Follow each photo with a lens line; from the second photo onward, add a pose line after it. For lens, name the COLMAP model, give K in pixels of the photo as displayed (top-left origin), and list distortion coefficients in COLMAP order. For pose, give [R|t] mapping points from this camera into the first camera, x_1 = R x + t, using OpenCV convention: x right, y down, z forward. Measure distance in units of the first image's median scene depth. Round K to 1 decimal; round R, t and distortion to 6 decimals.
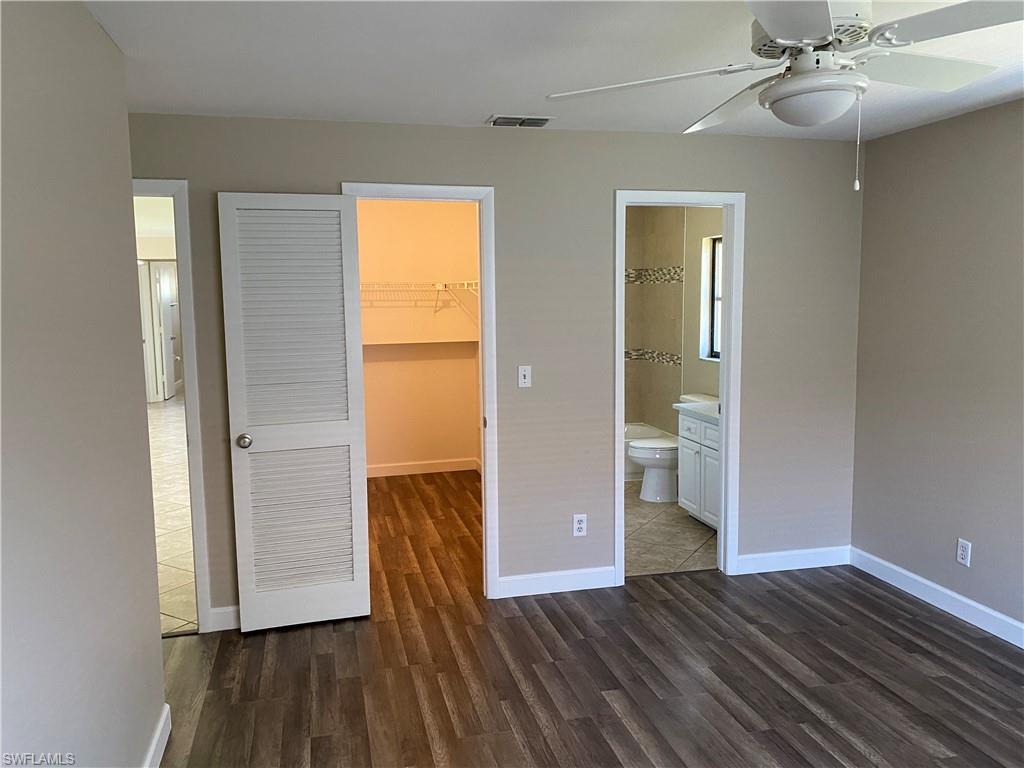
lens RADIAL K [[764.1, 0, 515.7], [0, 764.1, 383.5], [0, 0, 1]] dist [0.003897, -0.000062]
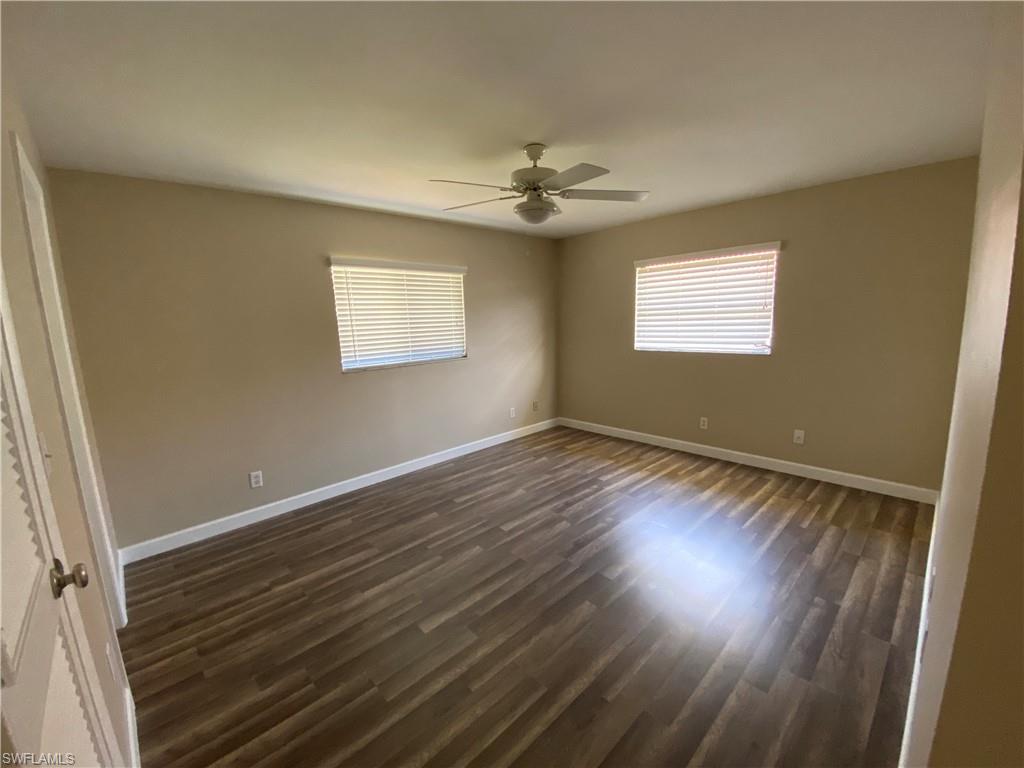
lens RADIAL K [[414.7, 0, 508.2], [0, 414.7, 385.5], [0, 0, 1]] dist [-0.012156, -0.002515]
pose [[-0.475079, -0.113641, 0.872574, -0.442971], [0.148878, 0.966949, 0.206990, -0.075190], [-0.867257, 0.228244, -0.442458, 1.043426]]
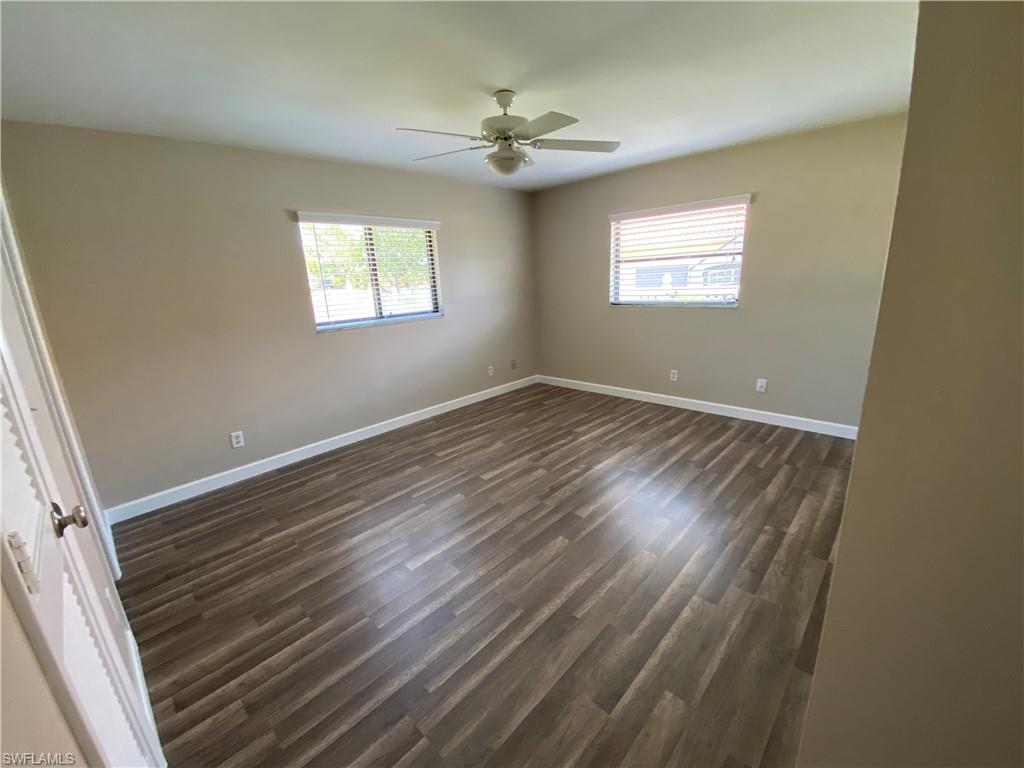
lens RADIAL K [[414.7, 0, 508.8], [0, 414.7, 386.1], [0, 0, 1]] dist [-0.012156, -0.002515]
pose [[-0.520199, -0.183868, 0.834018, -0.470209], [0.156850, 0.939371, 0.304925, -0.065637], [-0.839518, 0.289438, -0.459820, 1.050860]]
